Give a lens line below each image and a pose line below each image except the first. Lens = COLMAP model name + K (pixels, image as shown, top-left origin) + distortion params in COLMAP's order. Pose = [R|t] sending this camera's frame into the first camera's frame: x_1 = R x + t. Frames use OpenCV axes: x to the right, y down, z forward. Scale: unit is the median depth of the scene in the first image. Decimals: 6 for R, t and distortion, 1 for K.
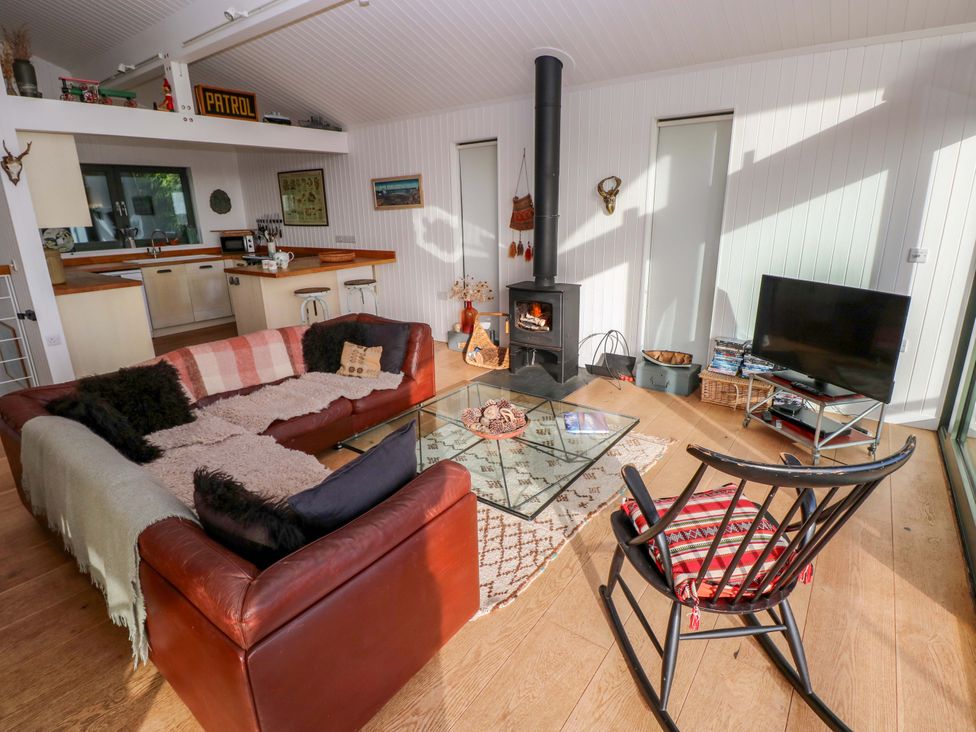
lens RADIAL K [[507.6, 0, 481.1], [0, 507.6, 354.7], [0, 0, 1]] dist [0.001800, -0.014753]
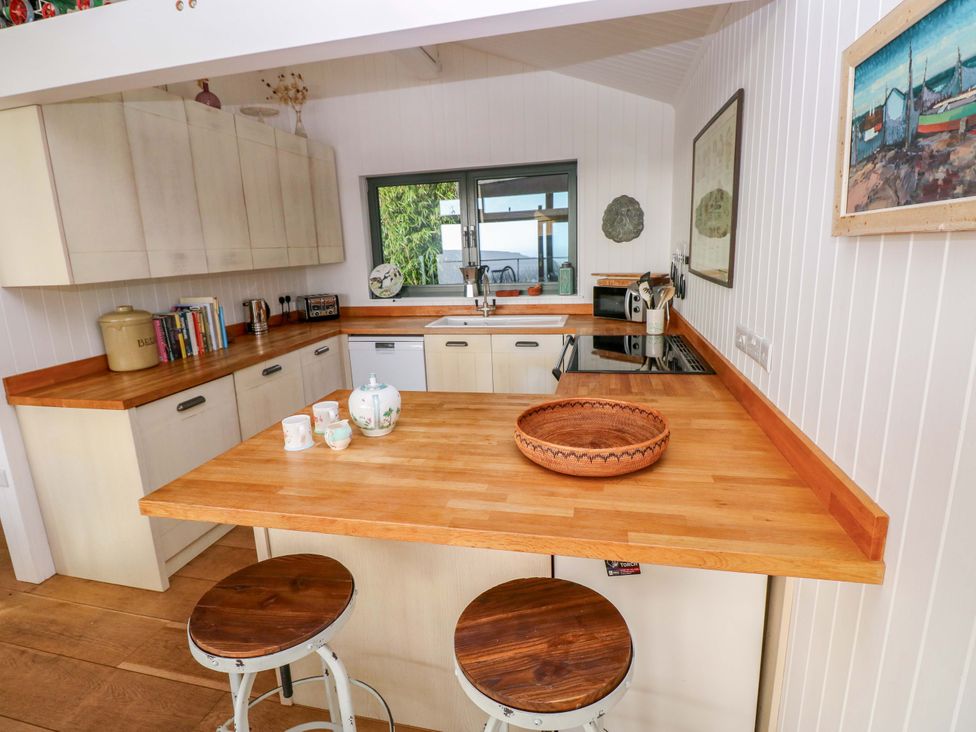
lens RADIAL K [[507.5, 0, 484.2], [0, 507.5, 355.7], [0, 0, 1]] dist [-0.000009, -0.013009]
pose [[0.406237, 0.195865, -0.892529, -0.102403], [-0.222593, 0.968545, 0.111233, -0.256779], [0.886242, 0.153483, 0.437057, 0.891702]]
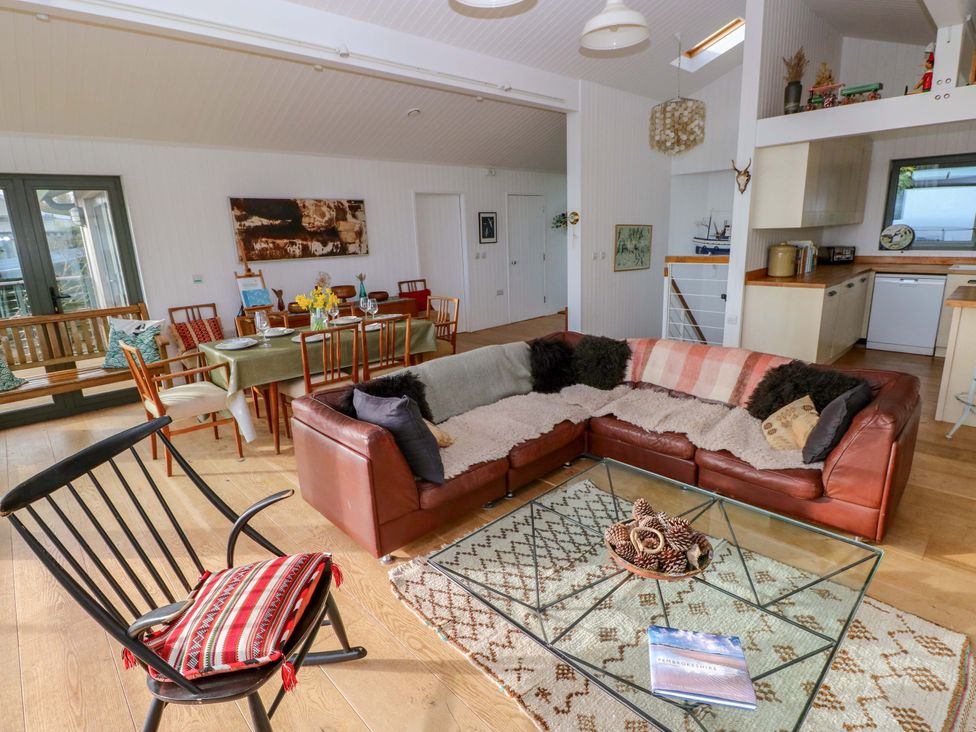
lens RADIAL K [[507.5, 0, 484.2], [0, 507.5, 355.7], [0, 0, 1]] dist [-0.000009, -0.013009]
pose [[-0.163405, 0.260761, -0.951474, 0.329822], [-0.229717, 0.927871, 0.293743, -0.125529], [0.959442, 0.266569, -0.091717, 0.406361]]
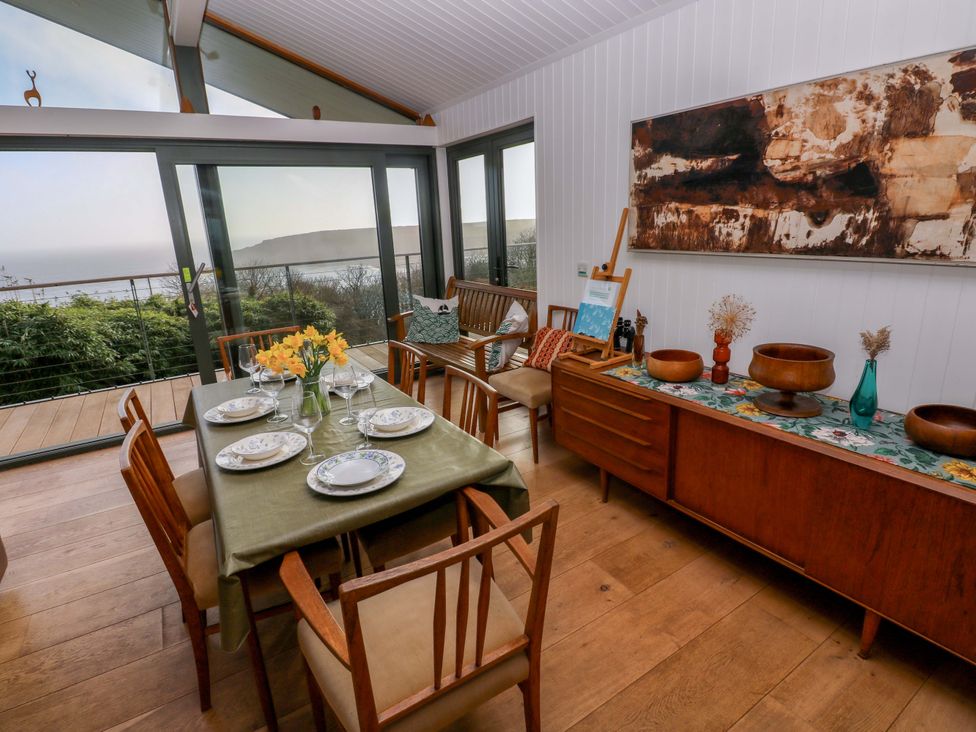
lens RADIAL K [[507.6, 0, 481.1], [0, 507.6, 354.7], [0, 0, 1]] dist [0.001800, -0.014753]
pose [[-0.931148, -0.027162, 0.363630, -0.604227], [0.165545, 0.857041, 0.487930, -0.083598], [-0.324898, 0.514532, -0.793535, 0.333211]]
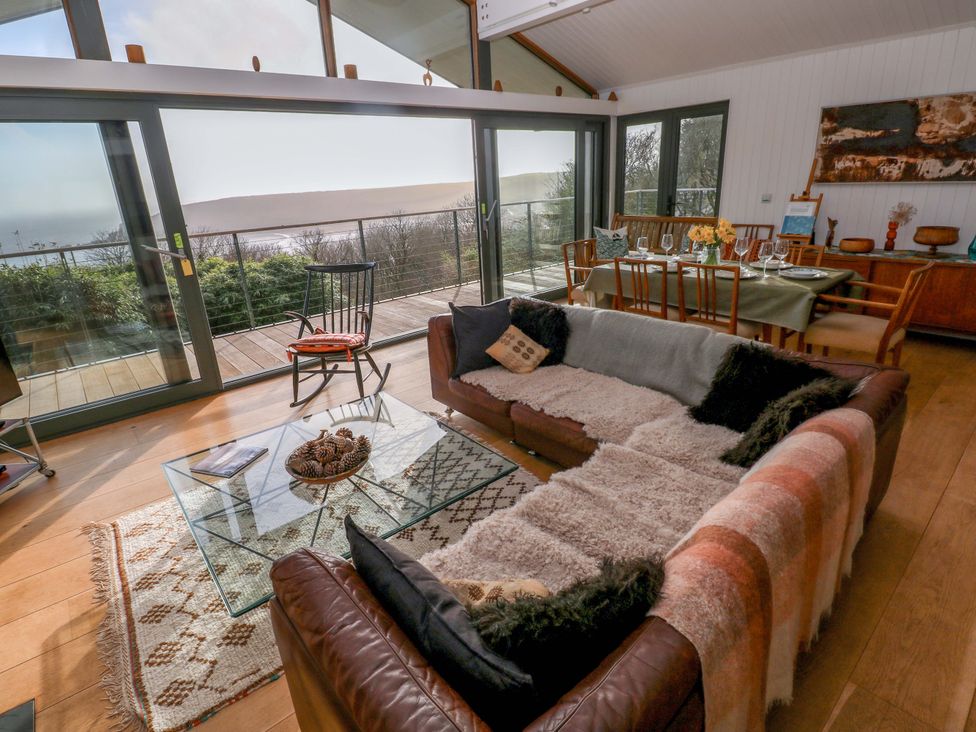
lens RADIAL K [[507.5, 0, 484.2], [0, 507.5, 355.7], [0, 0, 1]] dist [-0.000009, -0.013009]
pose [[-0.973504, -0.001792, 0.228664, -0.207876], [0.131053, 0.815081, 0.564330, -0.221337], [-0.187391, 0.579344, -0.793249, 0.784909]]
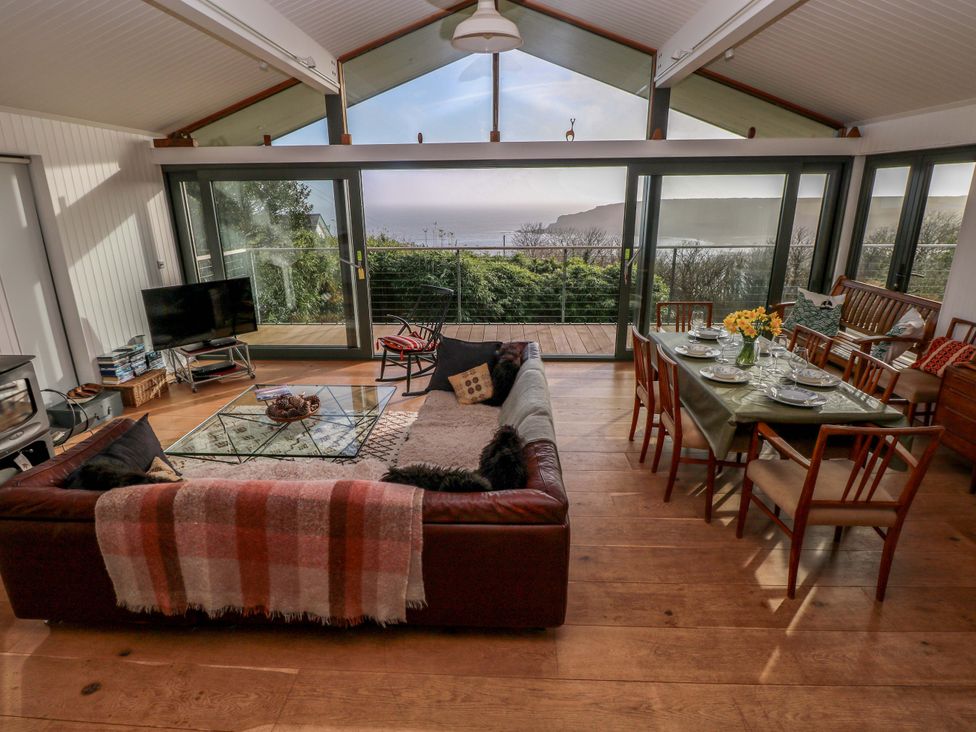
lens RADIAL K [[513.7, 0, 477.6], [0, 513.7, 359.4], [0, 0, 1]] dist [0.006913, -0.023947]
pose [[-0.558137, -0.221691, 0.799585, -0.652154], [0.252351, 0.872647, 0.418097, -0.211788], [-0.790444, 0.435131, -0.431113, 0.596884]]
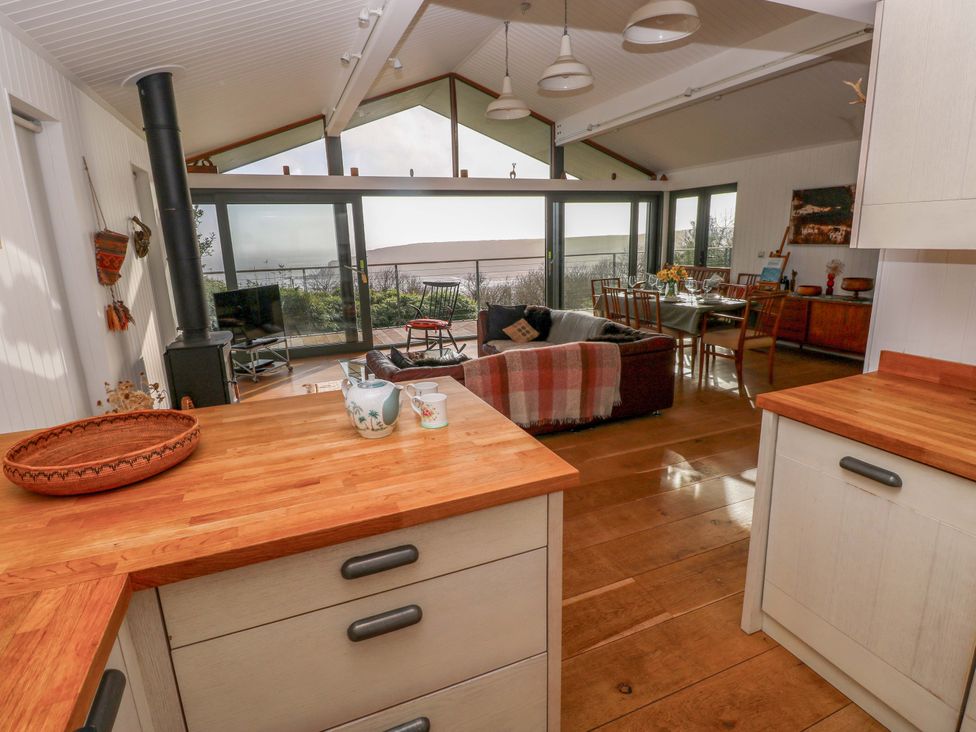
lens RADIAL K [[507.5, 0, 484.2], [0, 507.5, 355.7], [0, 0, 1]] dist [-0.000009, -0.013009]
pose [[-0.858952, -0.068835, 0.507409, -0.562488], [0.188200, 0.879128, 0.437852, -0.311393], [-0.476217, 0.471588, -0.742174, 1.124424]]
